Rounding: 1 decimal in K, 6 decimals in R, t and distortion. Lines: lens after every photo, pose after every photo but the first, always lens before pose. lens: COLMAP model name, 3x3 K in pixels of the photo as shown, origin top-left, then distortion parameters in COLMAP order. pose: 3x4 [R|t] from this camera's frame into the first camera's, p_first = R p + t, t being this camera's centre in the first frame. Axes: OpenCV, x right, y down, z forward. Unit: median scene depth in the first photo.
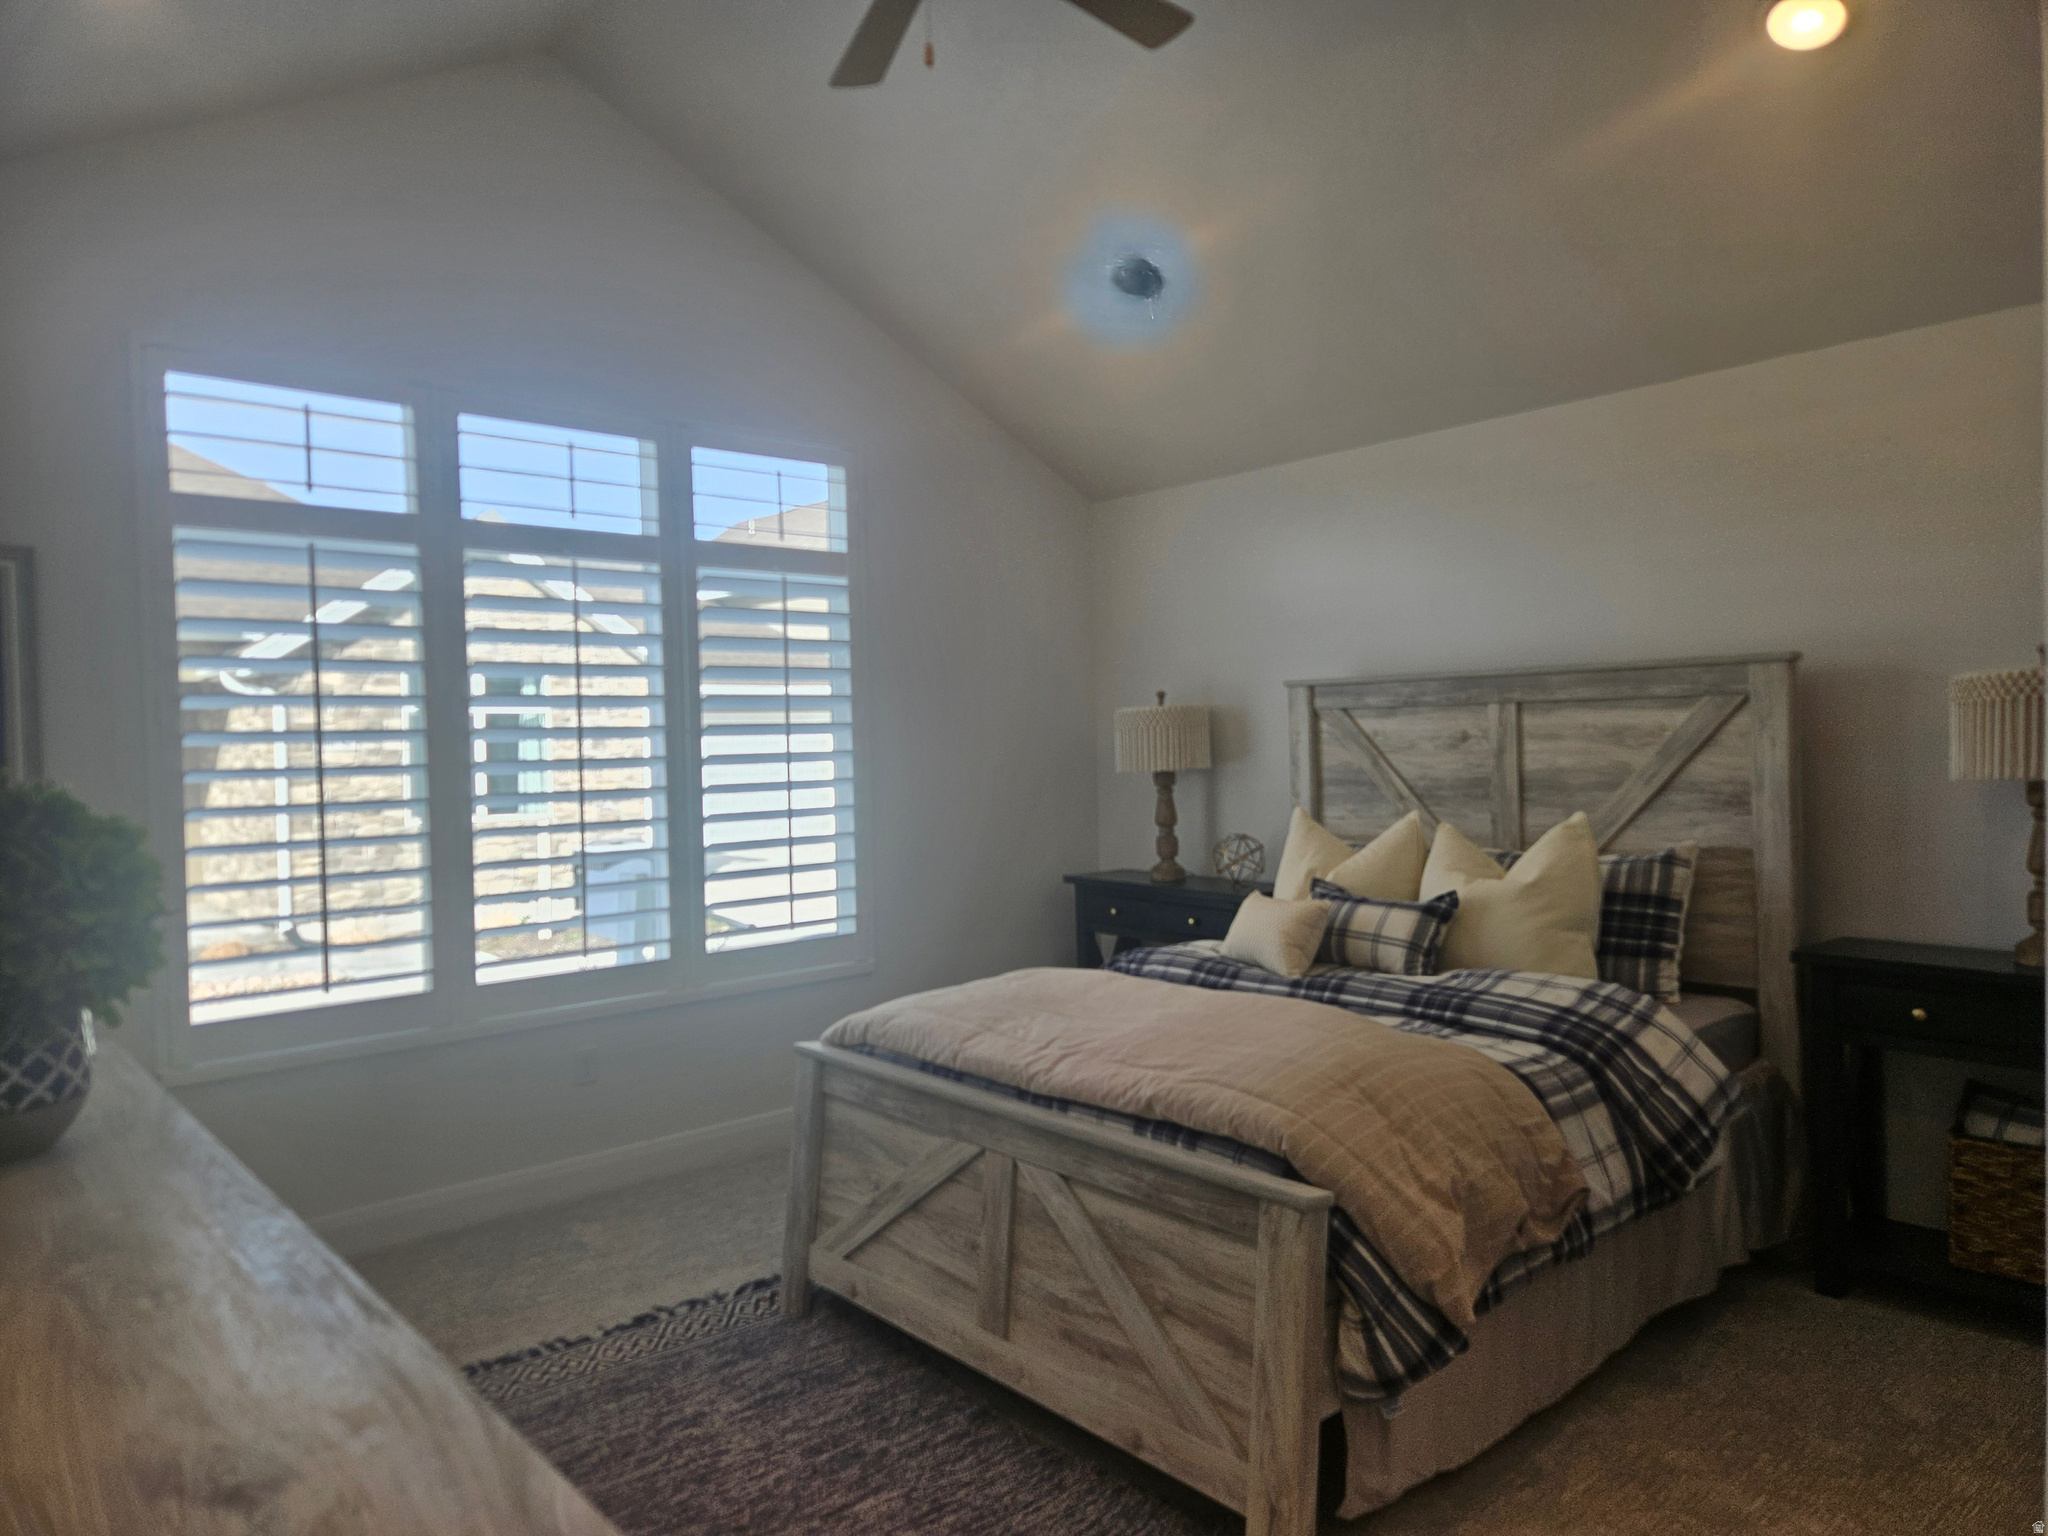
lens RADIAL K [[1345.0, 0, 1024.0], [0, 1345.0, 768.0], [0, 0, 1]] dist [0.091890, 0.000371]
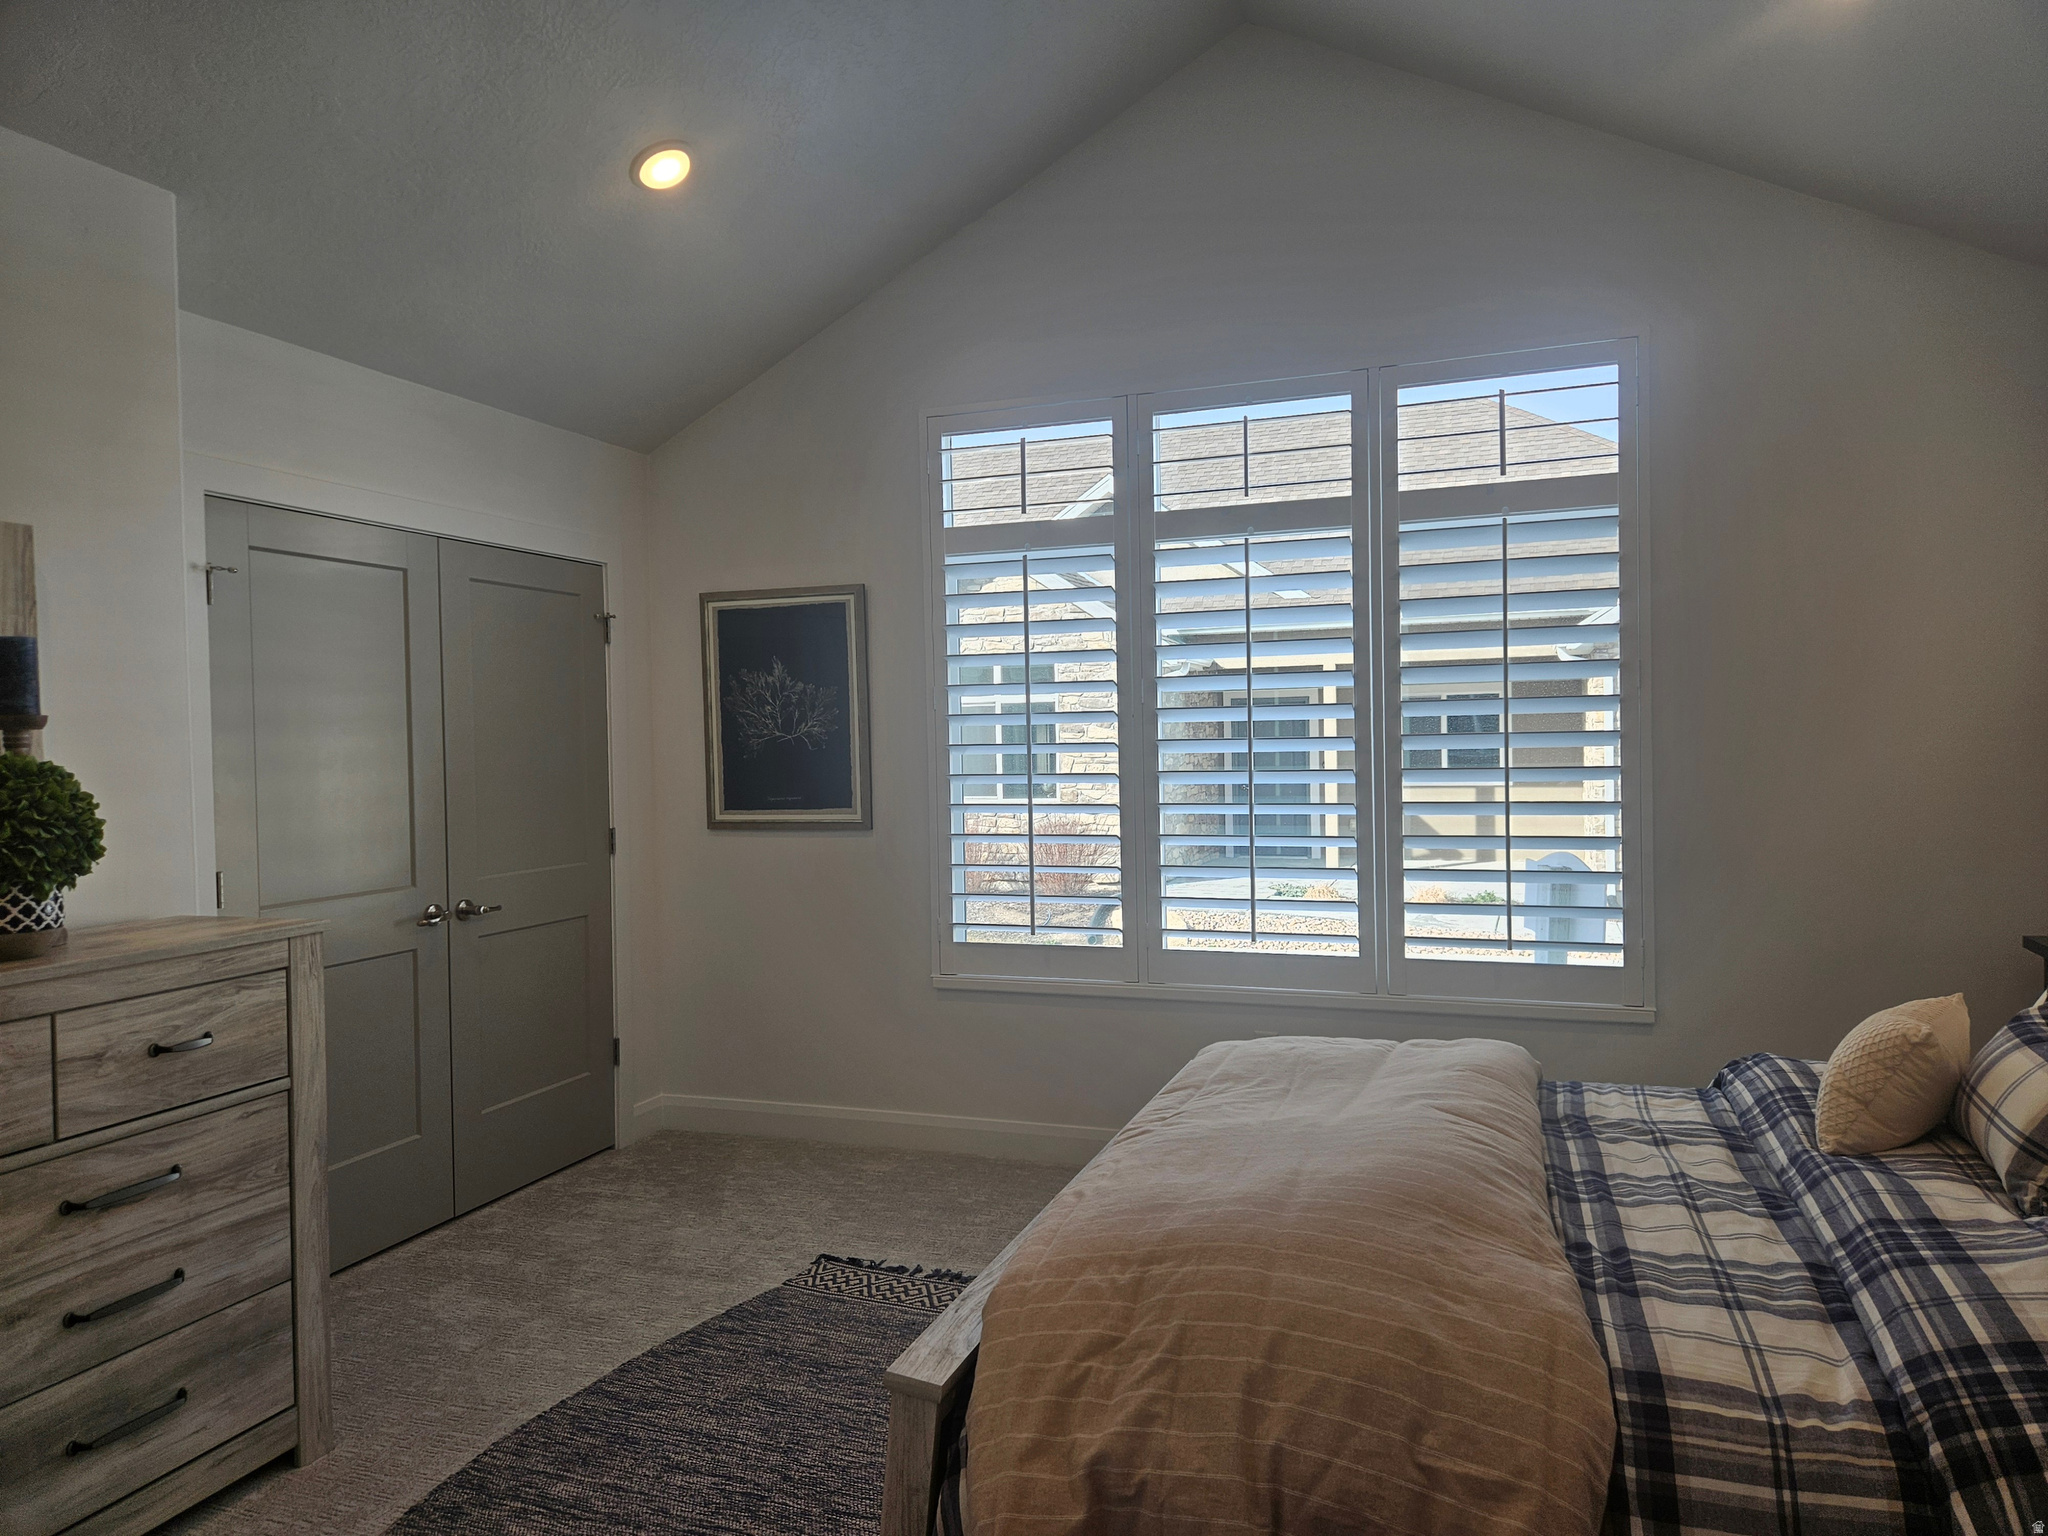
lens RADIAL K [[1366.0, 0, 1024.0], [0, 1366.0, 768.0], [0, 0, 1]] dist [0.016395, -0.002016]
pose [[0.473484, 0.036103, -0.880062, 0.436384], [-0.010763, 0.999322, 0.035205, -0.017082], [0.880737, -0.007196, 0.473552, 0.360346]]
